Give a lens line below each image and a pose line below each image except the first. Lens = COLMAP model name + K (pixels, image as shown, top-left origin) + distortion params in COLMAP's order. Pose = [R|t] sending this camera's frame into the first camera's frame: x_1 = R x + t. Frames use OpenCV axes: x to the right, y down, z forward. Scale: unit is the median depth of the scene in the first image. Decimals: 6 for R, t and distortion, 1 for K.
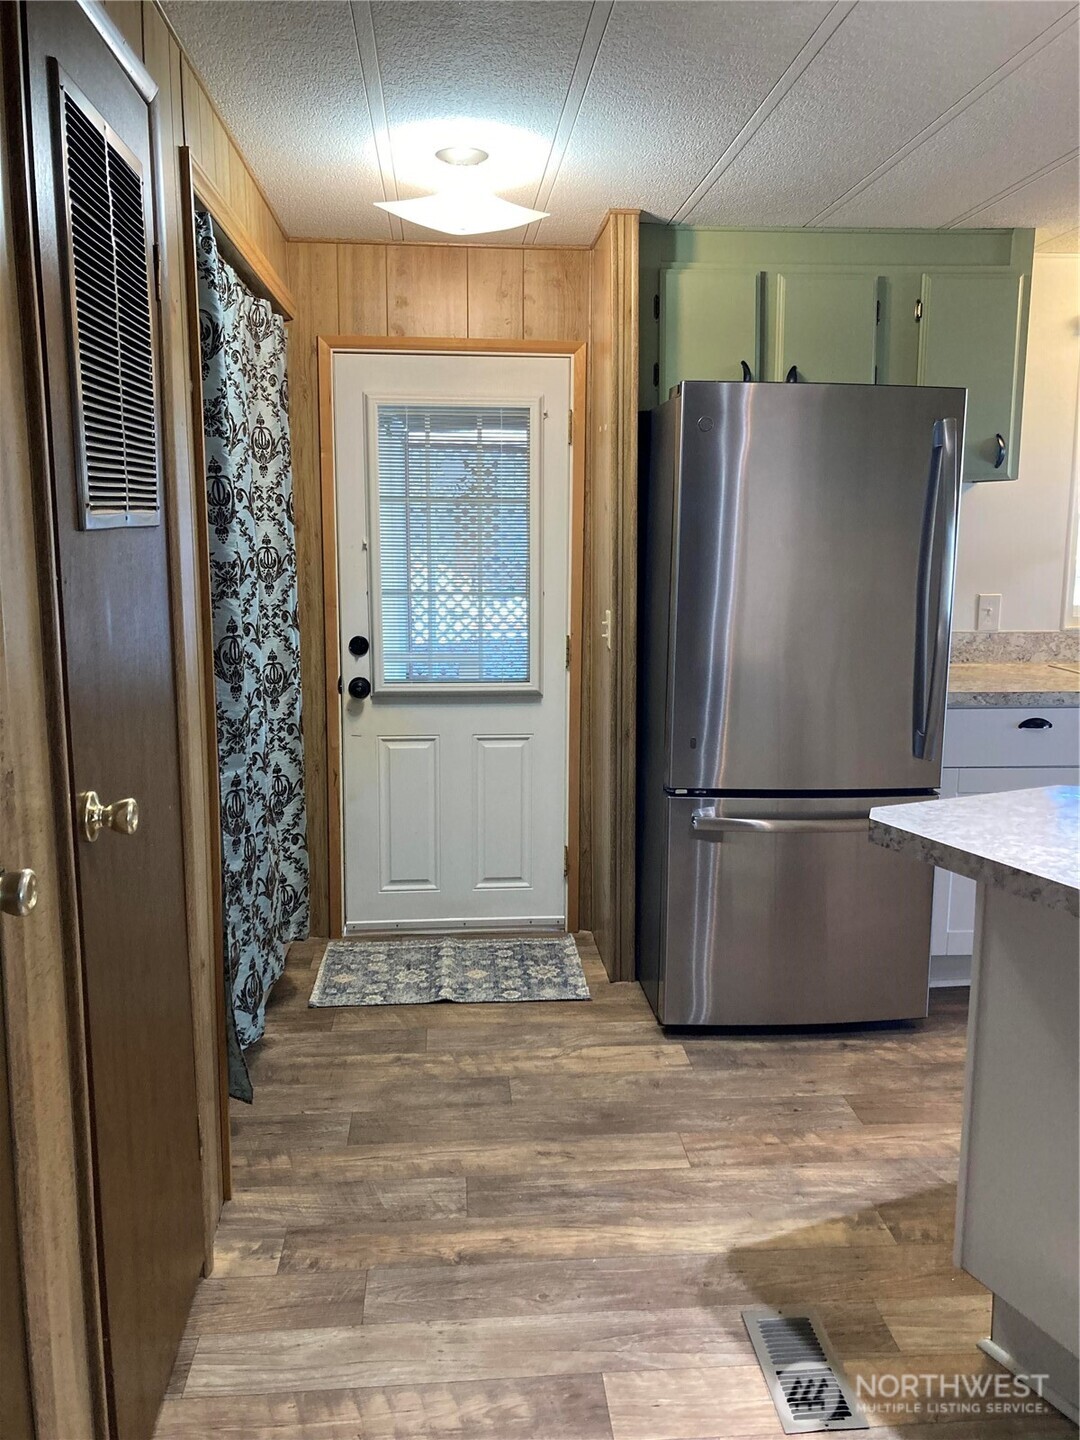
lens RADIAL K [[1184.0, 0, 542.2], [0, 1184.0, 714.1], [0, 0, 1]] dist [0.033260, -0.000715]
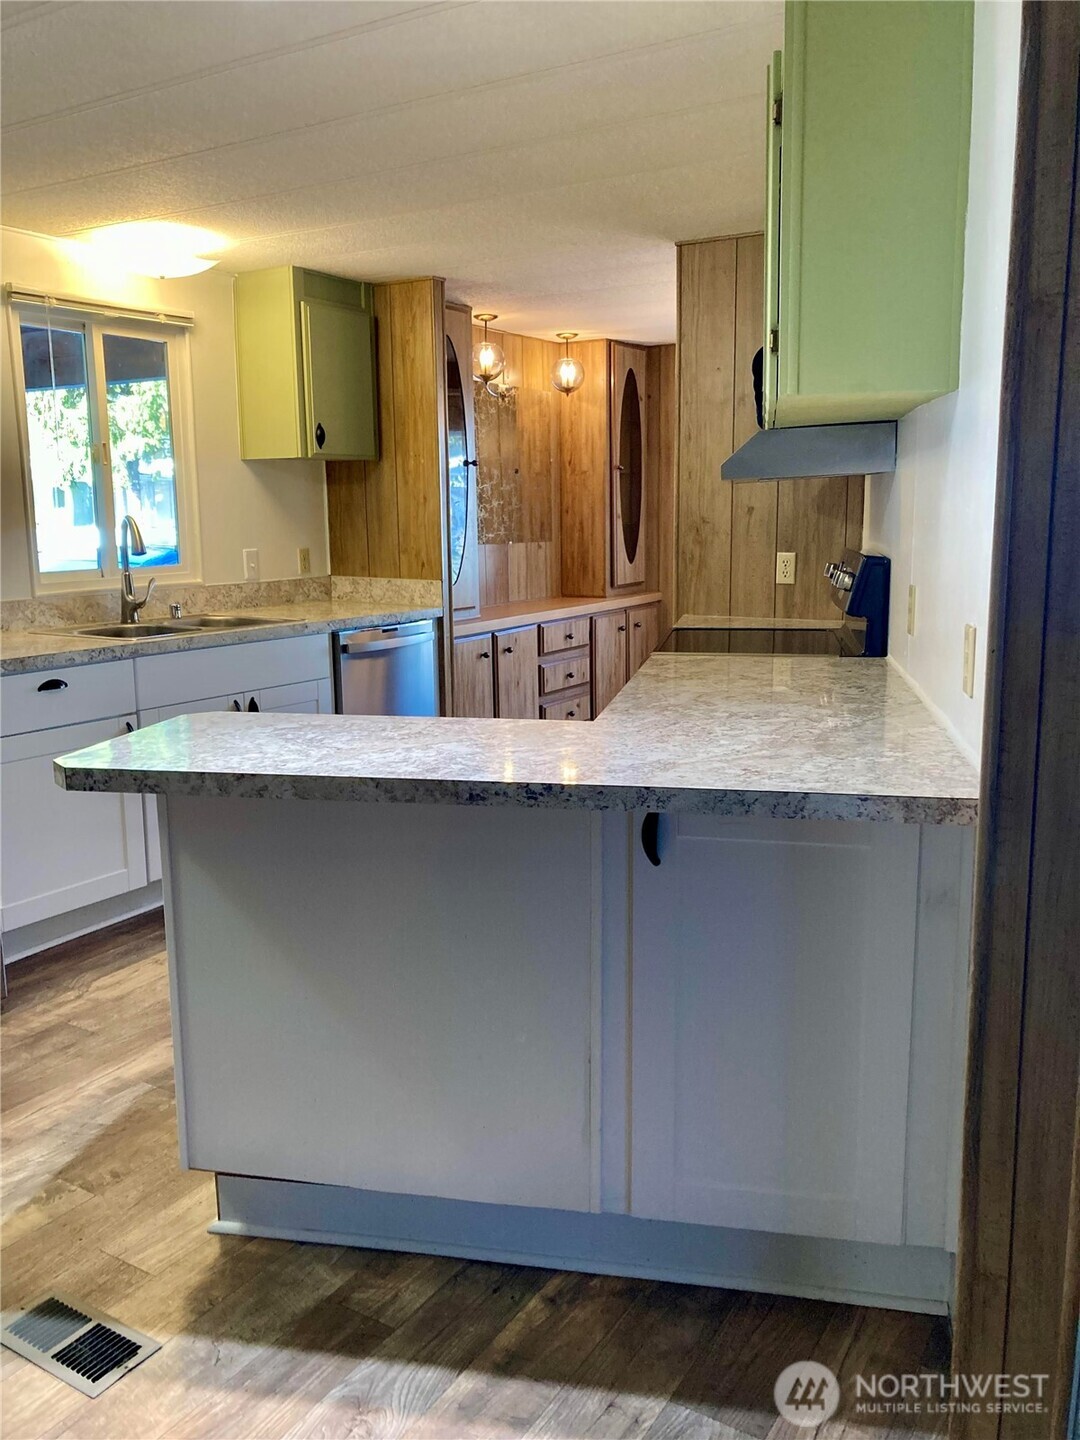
lens RADIAL K [[1184.0, 0, 542.2], [0, 1184.0, 714.1], [0, 0, 1]] dist [0.033260, -0.000715]
pose [[0.605865, -0.152447, 0.780825, -0.150512], [0.144887, 0.986199, 0.080122, 0.013020], [-0.782263, 0.064589, 0.619591, 0.040197]]
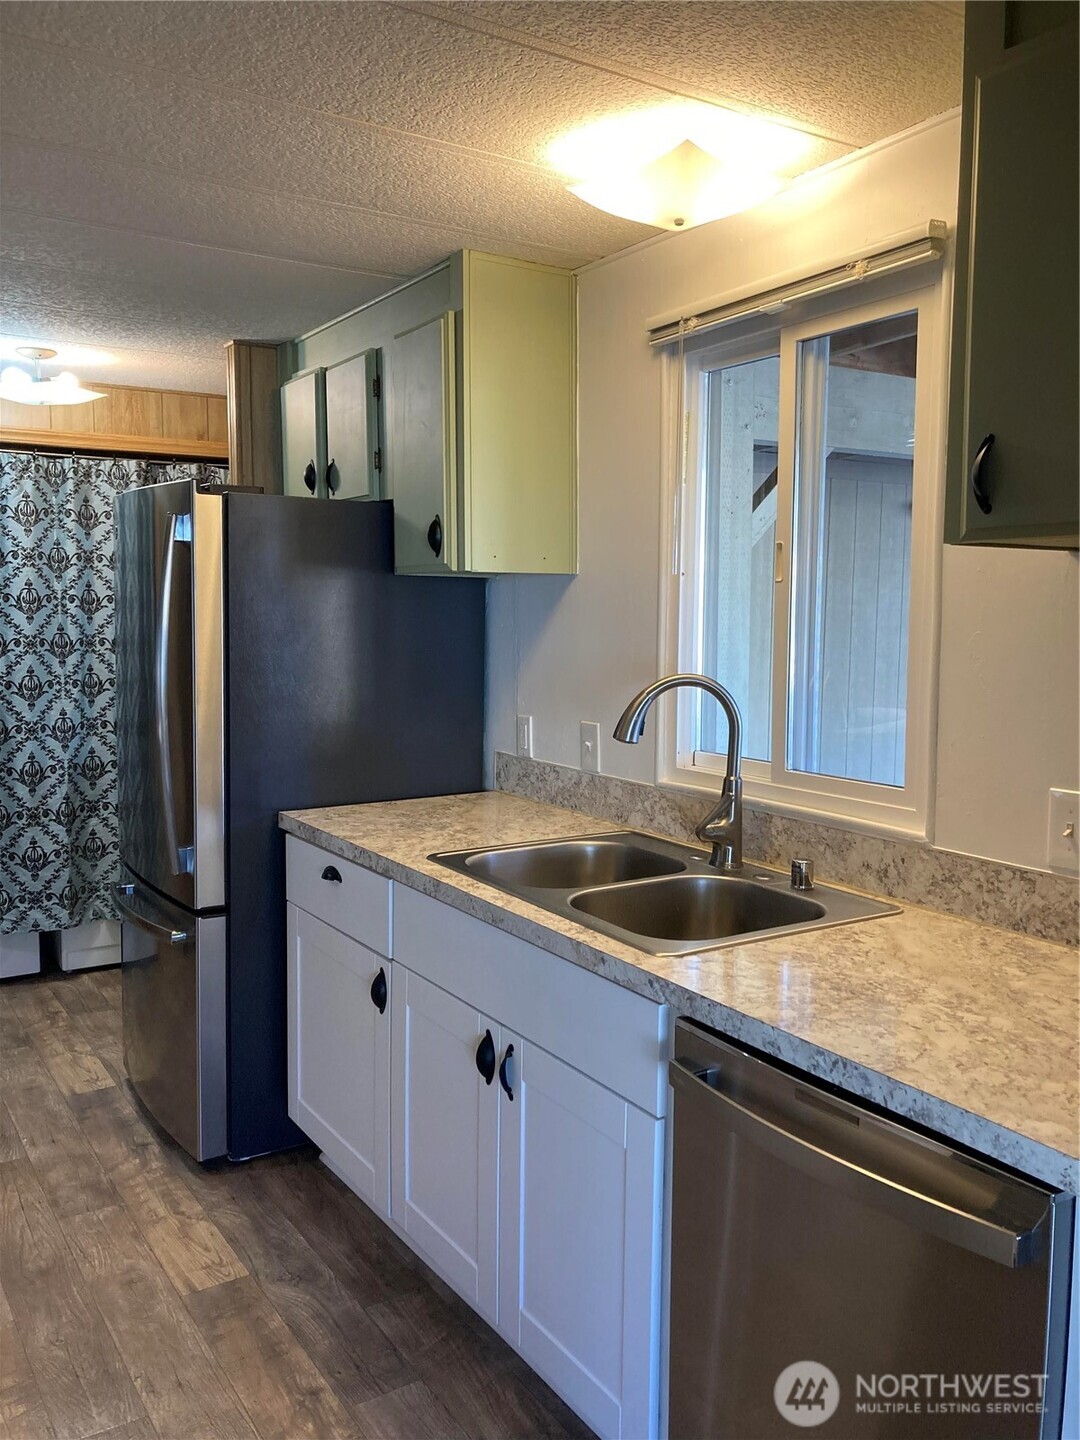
lens RADIAL K [[1184.0, 0, 542.2], [0, 1184.0, 714.1], [0, 0, 1]] dist [0.033260, -0.000715]
pose [[0.453801, 0.079640, -0.887537, 1.324315], [-0.139967, 0.990006, 0.017269, -0.149141], [0.880042, 0.116389, 0.460413, 0.830721]]
